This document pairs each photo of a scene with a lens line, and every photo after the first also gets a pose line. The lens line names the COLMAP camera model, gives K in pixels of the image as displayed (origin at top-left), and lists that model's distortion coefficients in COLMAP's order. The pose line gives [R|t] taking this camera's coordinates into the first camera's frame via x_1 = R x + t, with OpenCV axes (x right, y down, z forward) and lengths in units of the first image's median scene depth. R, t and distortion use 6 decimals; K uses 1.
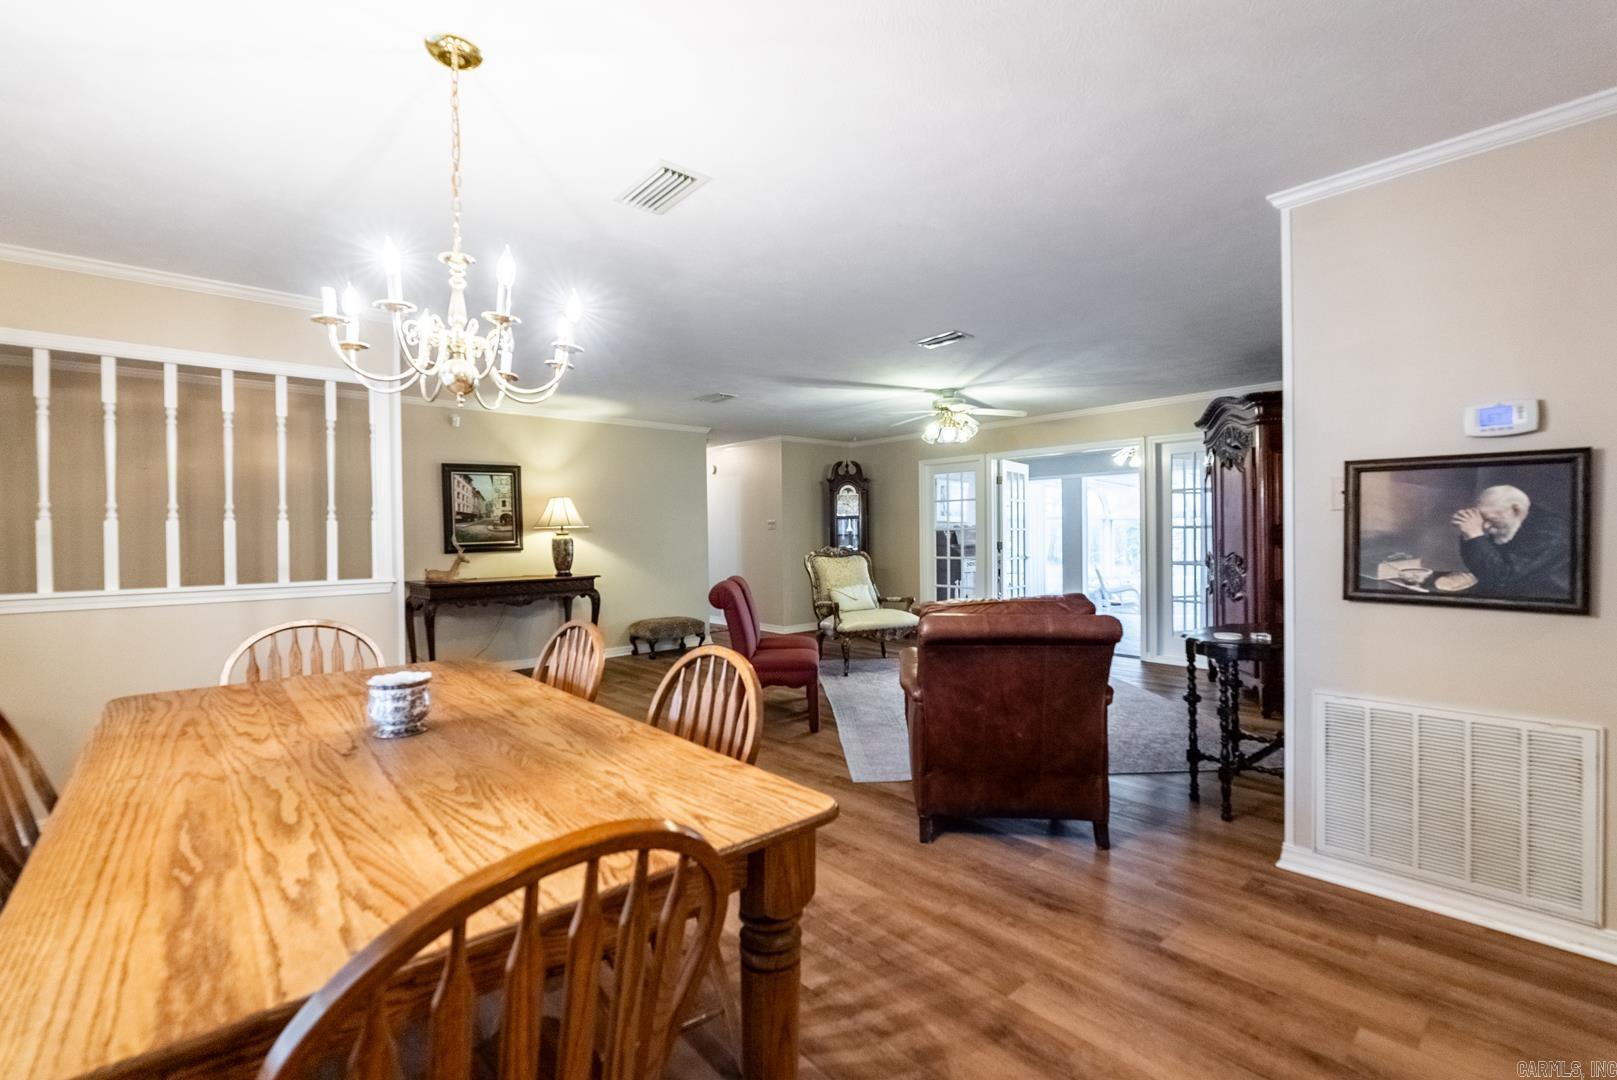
lens RADIAL K [[714.8, 0, 802.7], [0, 714.8, 539.3], [0, 0, 1]] dist [-0.006877, 0.001253]
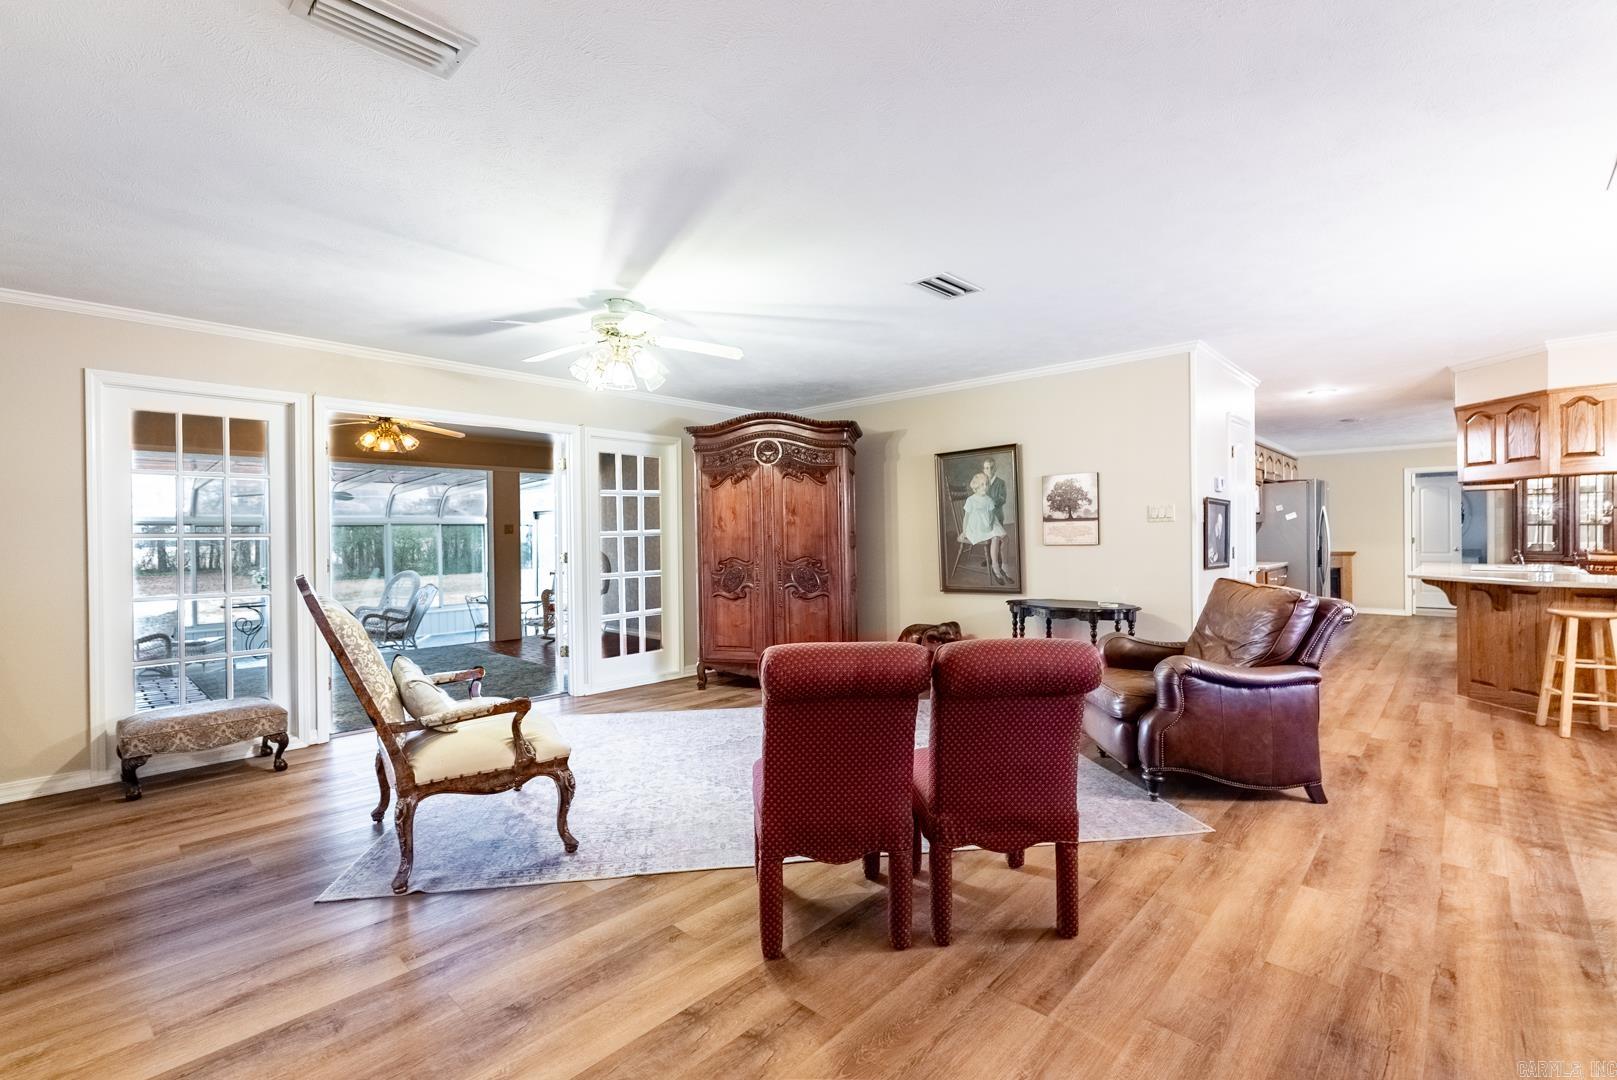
lens RADIAL K [[714.8, 0, 812.0], [0, 714.8, 536.7], [0, 0, 1]] dist [-0.006877, 0.001253]
pose [[-0.103983, 0.010343, 0.994525, -0.397620], [0.017284, 0.999814, -0.008590, -0.001341], [-0.994429, 0.016296, -0.104142, 0.871011]]
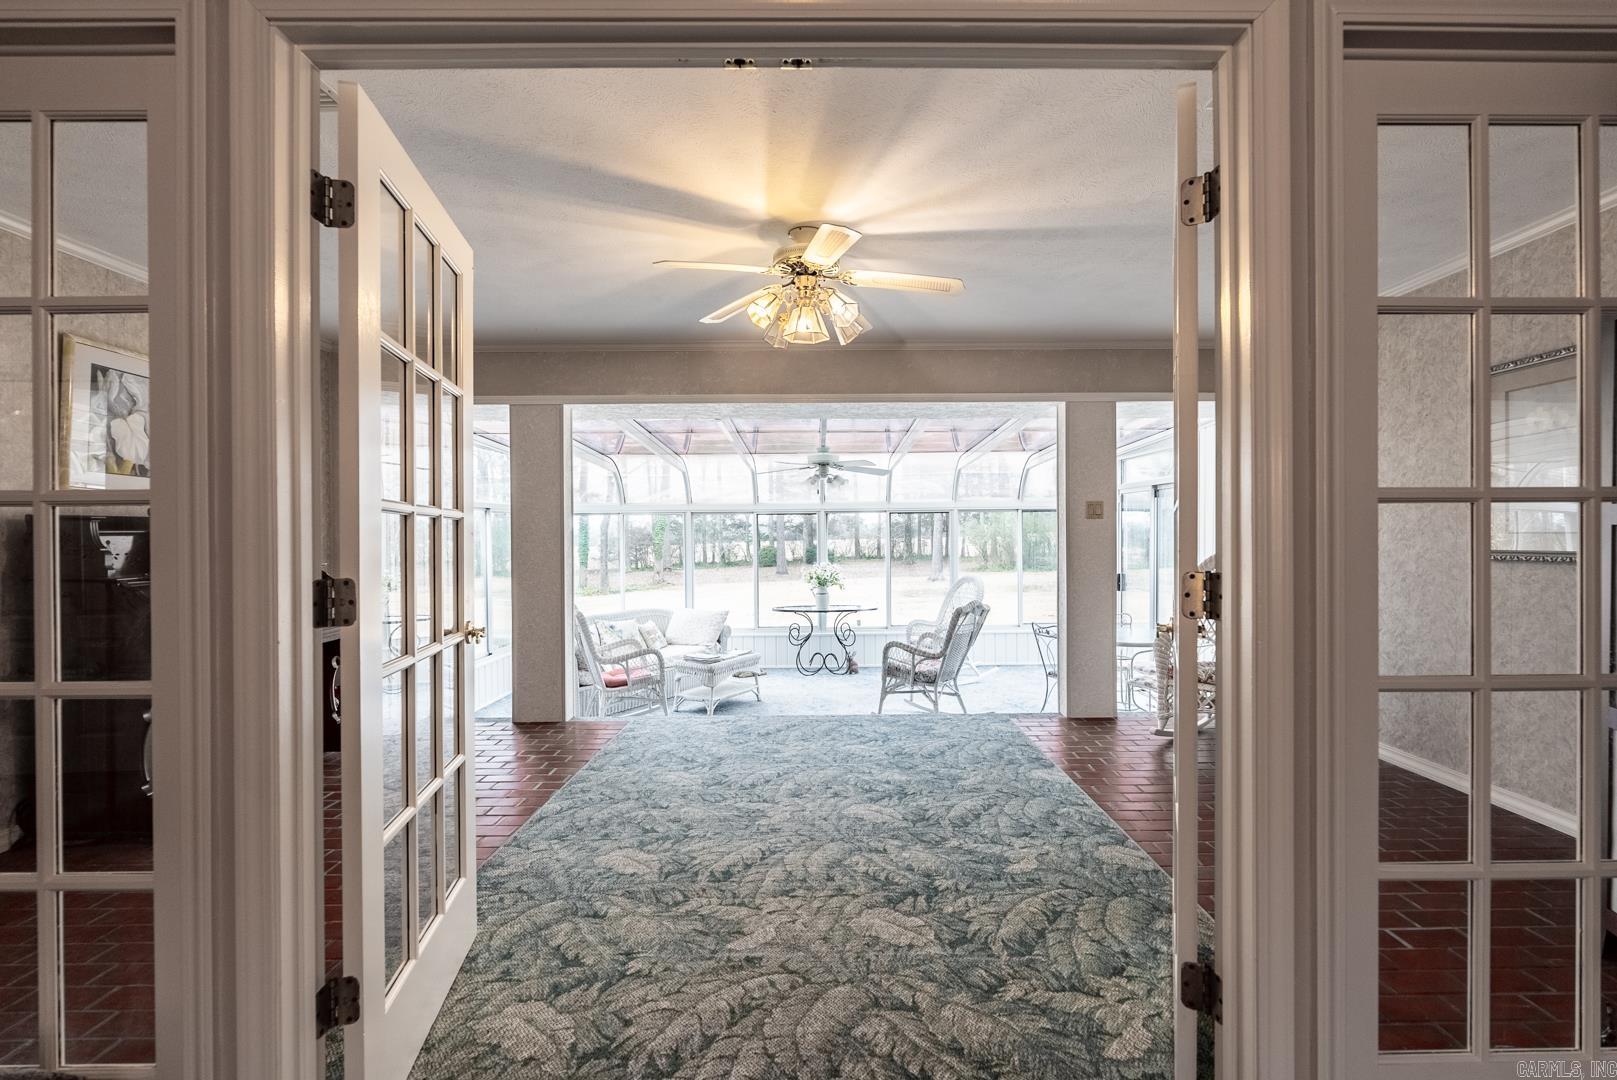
lens RADIAL K [[714.8, 0, 819.9], [0, 714.8, 533.4], [0, 0, 1]] dist [-0.006877, 0.001253]
pose [[0.657116, 0.010008, 0.753723, 0.297021], [0.002723, 0.999874, -0.015650, -0.003553], [-0.753785, 0.012336, 0.657006, 1.041248]]
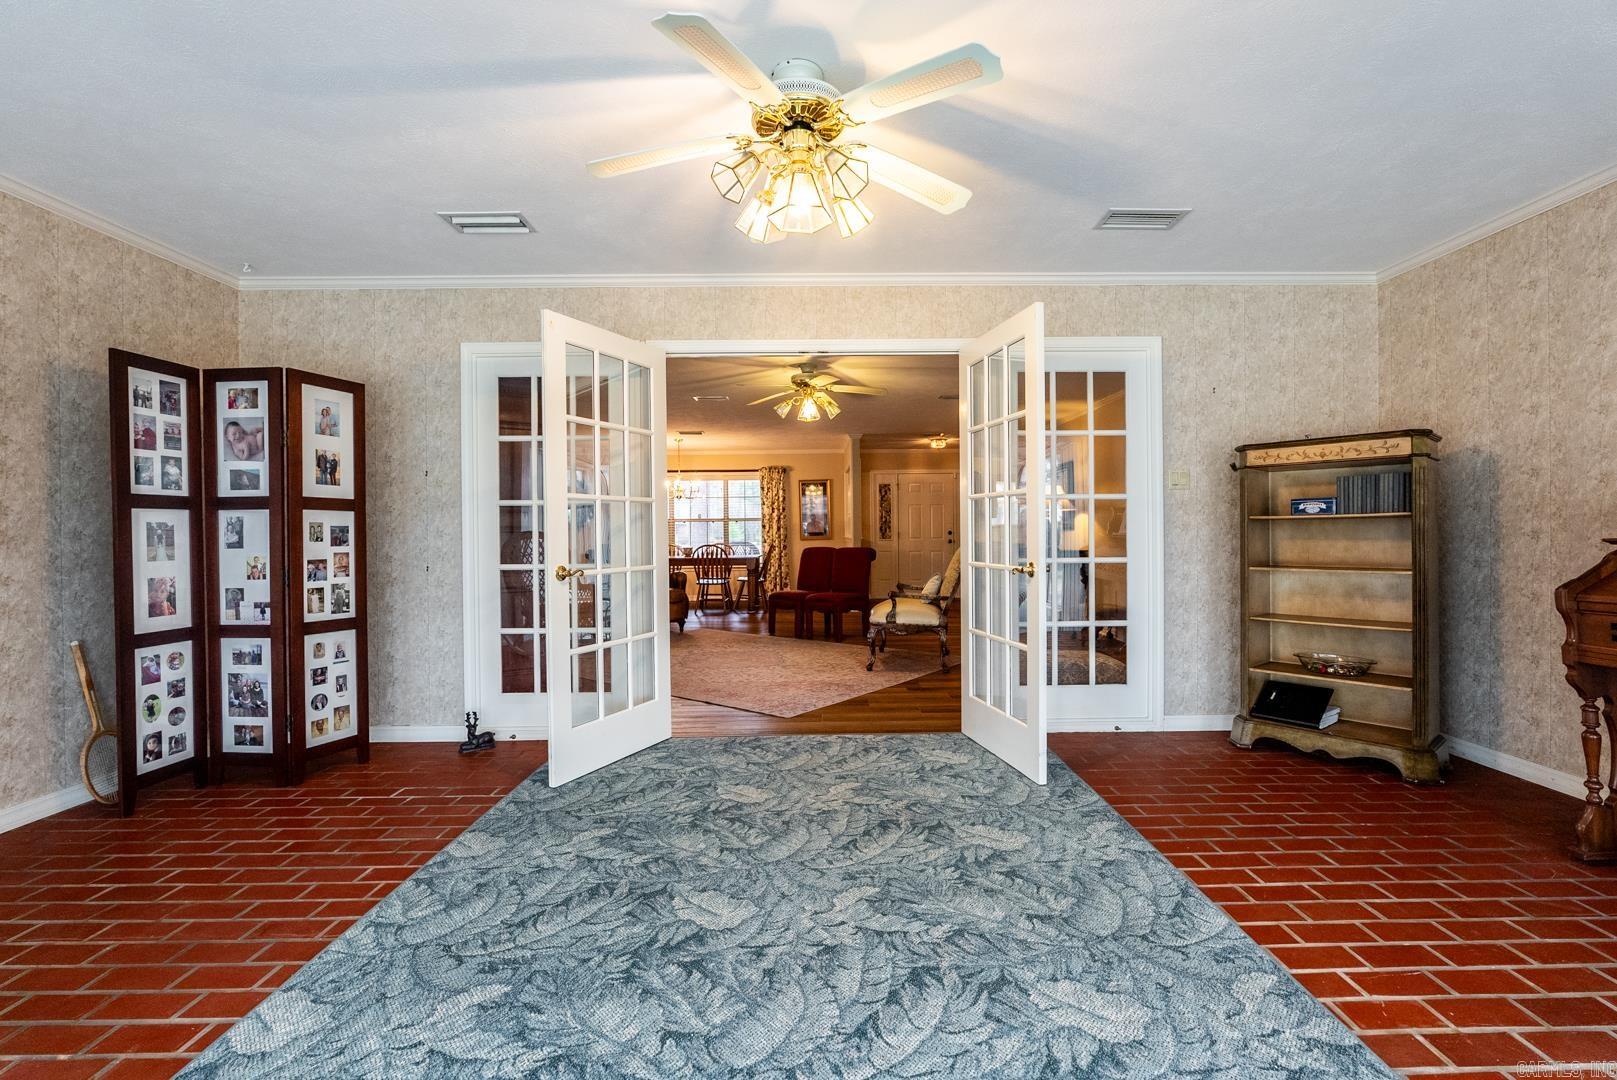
lens RADIAL K [[714.8, 0, 821.0], [0, 714.8, 536.8], [0, 0, 1]] dist [-0.006877, 0.001253]
pose [[-0.649773, 0.021072, -0.759836, 0.892780], [0.010489, 0.999769, 0.018757, 0.002770], [0.760056, 0.004218, -0.649844, 1.578052]]
